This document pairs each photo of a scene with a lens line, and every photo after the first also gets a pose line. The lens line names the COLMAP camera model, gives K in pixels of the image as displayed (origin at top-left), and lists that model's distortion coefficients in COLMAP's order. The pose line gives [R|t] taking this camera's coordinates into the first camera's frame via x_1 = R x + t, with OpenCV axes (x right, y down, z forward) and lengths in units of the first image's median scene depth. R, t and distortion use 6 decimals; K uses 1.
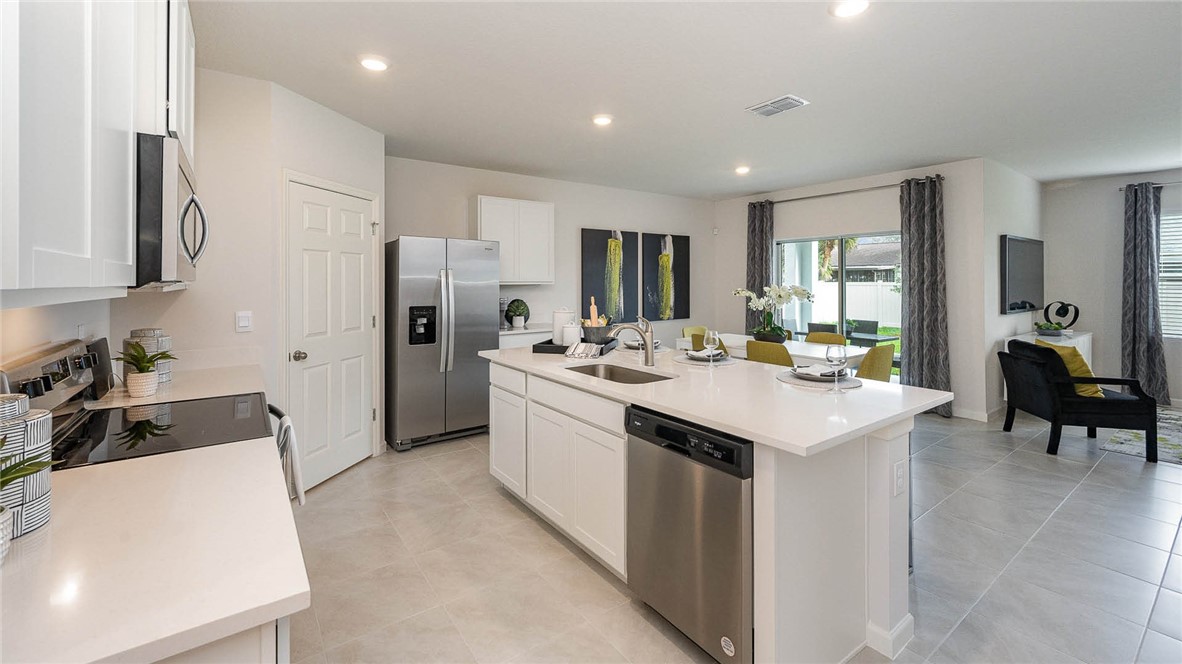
lens RADIAL K [[479.8, 0, 593.4], [0, 479.8, 276.1], [0, 0, 1]] dist [-0.000627, -0.000046]
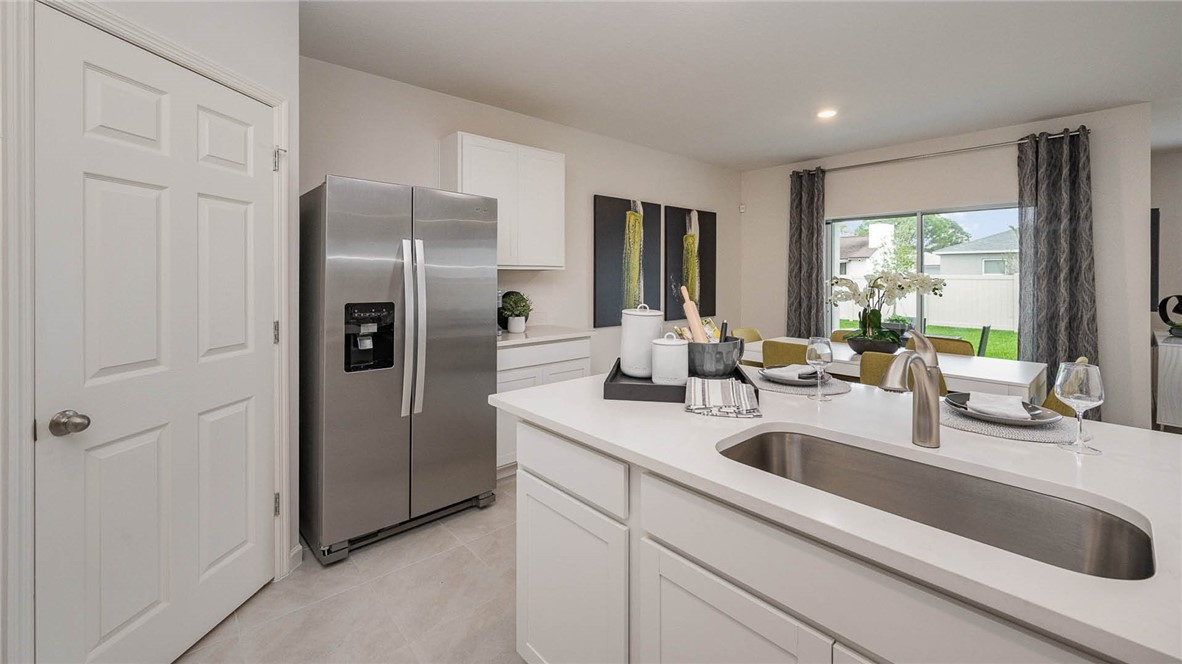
lens RADIAL K [[475.3, 0, 586.9], [0, 475.3, 273.9], [0, 0, 1]] dist [-0.000386, -0.000177]
pose [[0.995894, 0.005445, 0.090368, -0.104112], [-0.006322, 0.999936, 0.009422, 0.014703], [-0.090311, -0.009955, 0.995864, 0.286933]]
